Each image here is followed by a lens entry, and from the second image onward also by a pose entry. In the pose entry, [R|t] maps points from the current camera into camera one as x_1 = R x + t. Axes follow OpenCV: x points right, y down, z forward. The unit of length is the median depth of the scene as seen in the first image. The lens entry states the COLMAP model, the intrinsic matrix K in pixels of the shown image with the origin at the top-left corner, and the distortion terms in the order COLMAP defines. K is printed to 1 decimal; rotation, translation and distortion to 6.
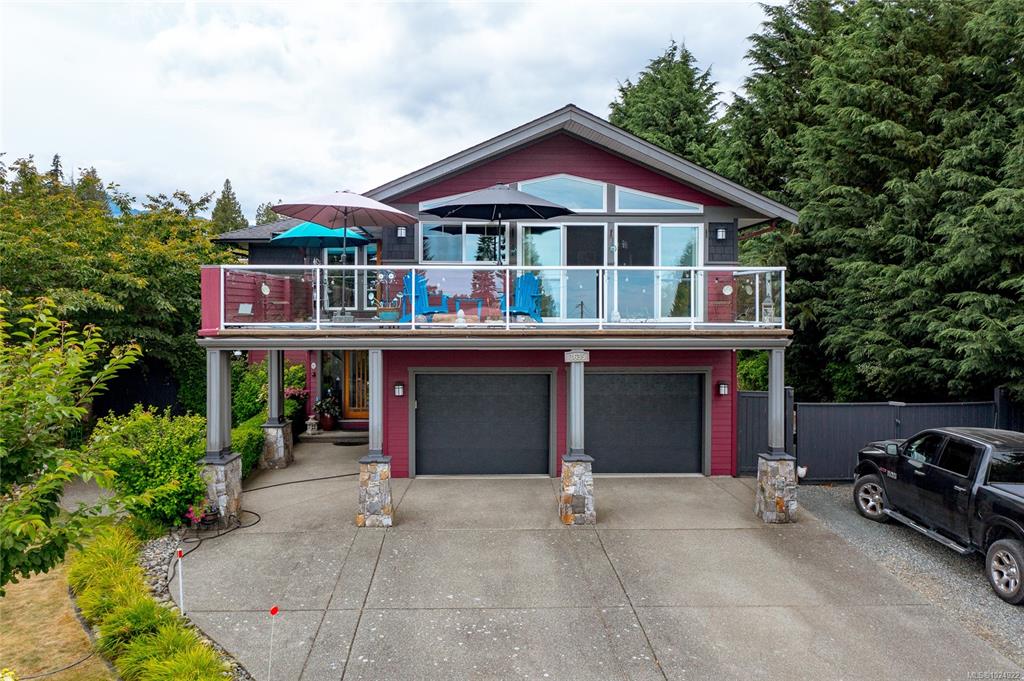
lens RADIAL K [[840.8, 0, 498.7], [0, 840.8, 308.2], [0, 0, 1]] dist [-0.007320, -0.005601]
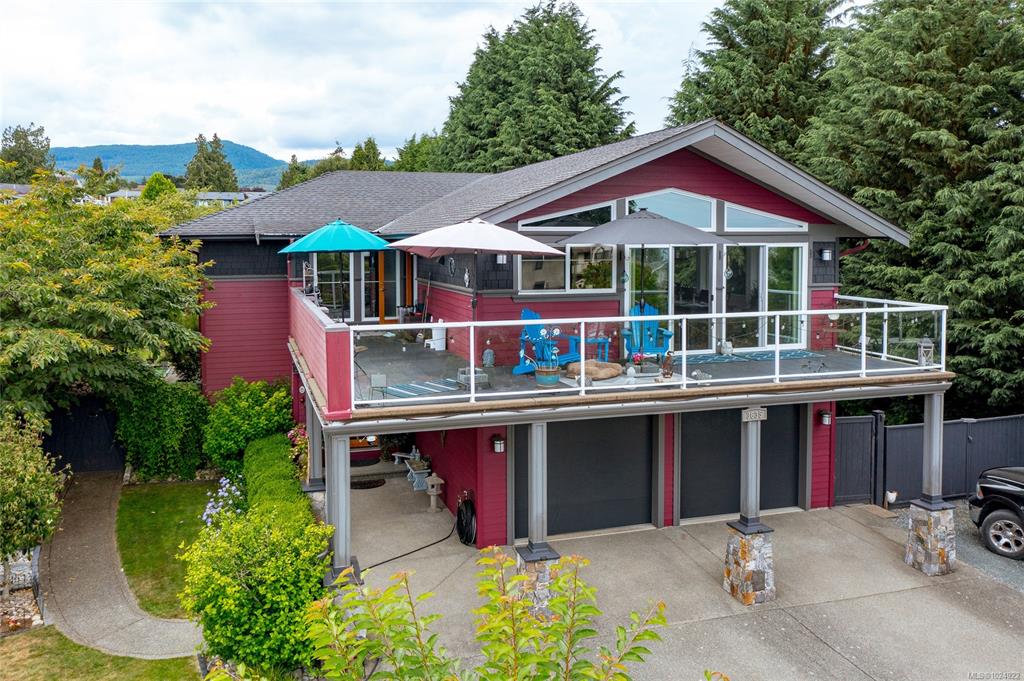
lens RADIAL K [[849.2, 0, 507.5], [0, 849.2, 283.3], [0, 0, 1]] dist [-0.007670, -0.000915]
pose [[0.964446, -0.018233, 0.263650, -0.325822], [0.004531, 0.998611, 0.052488, -0.107345], [-0.264241, -0.049427, 0.963189, 0.183347]]
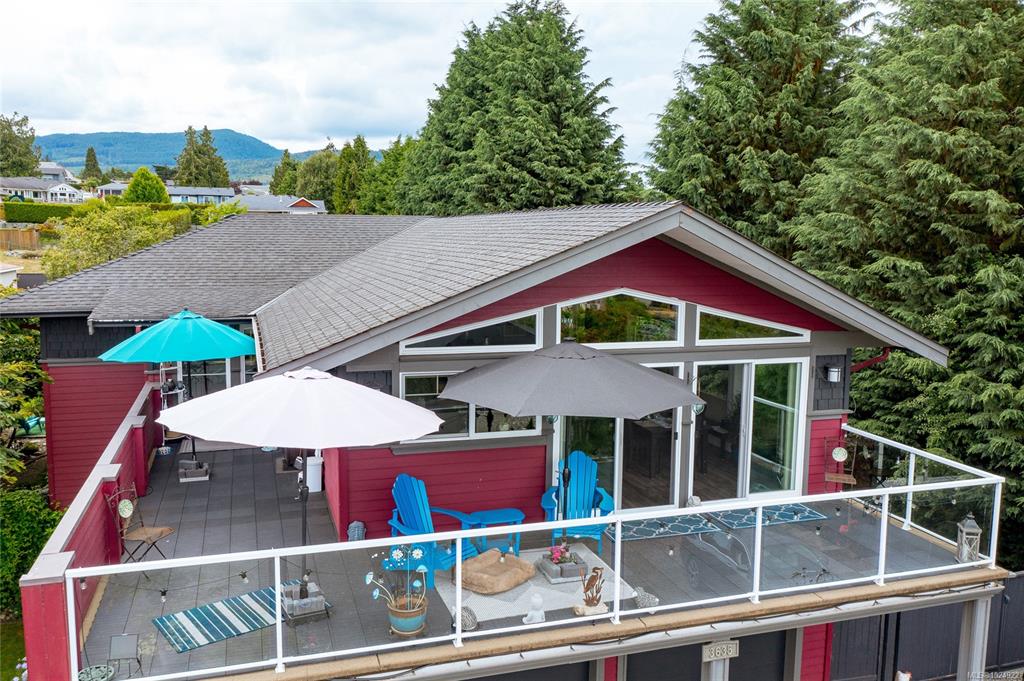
lens RADIAL K [[841.4, 0, 512.0], [0, 841.4, 340.5], [0, 0, 1]] dist [-0.004292, -0.004685]
pose [[0.963975, -0.025585, 0.264758, -0.172709], [-0.008705, 0.991795, 0.127538, -0.200624], [-0.265849, -0.125248, 0.955844, 0.411230]]
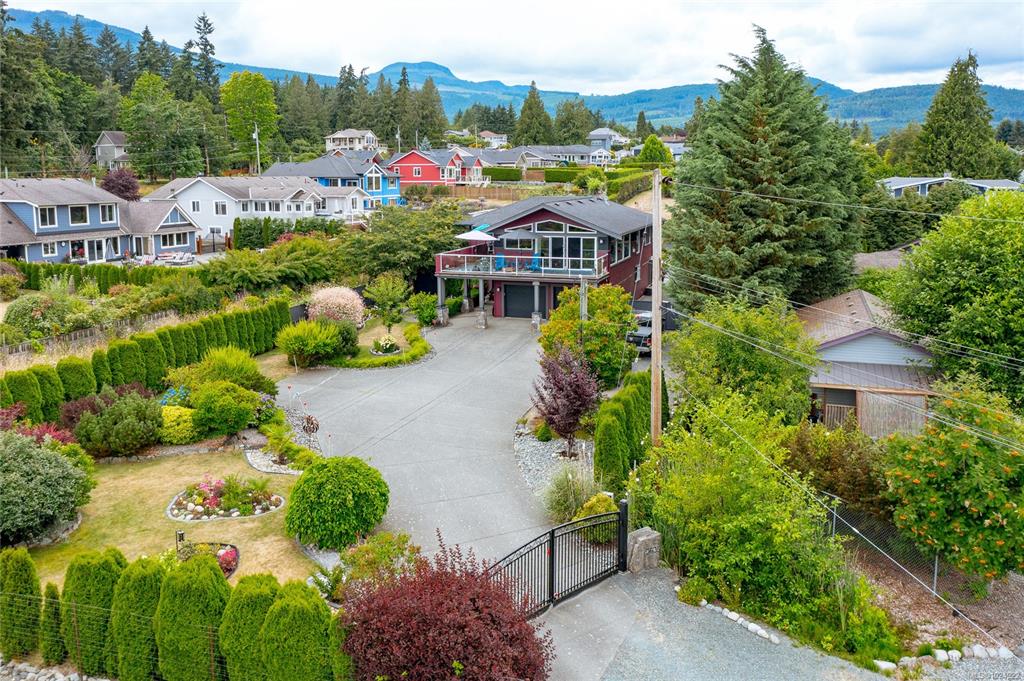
lens RADIAL K [[840.8, 0, 498.7], [0, 840.8, 308.2], [0, 0, 1]] dist [-0.007320, -0.005601]
pose [[0.928764, 0.052639, -0.366916, 1.013467], [0.005020, 0.987988, 0.154448, -0.310614], [0.370638, -0.145288, 0.917343, -1.841195]]
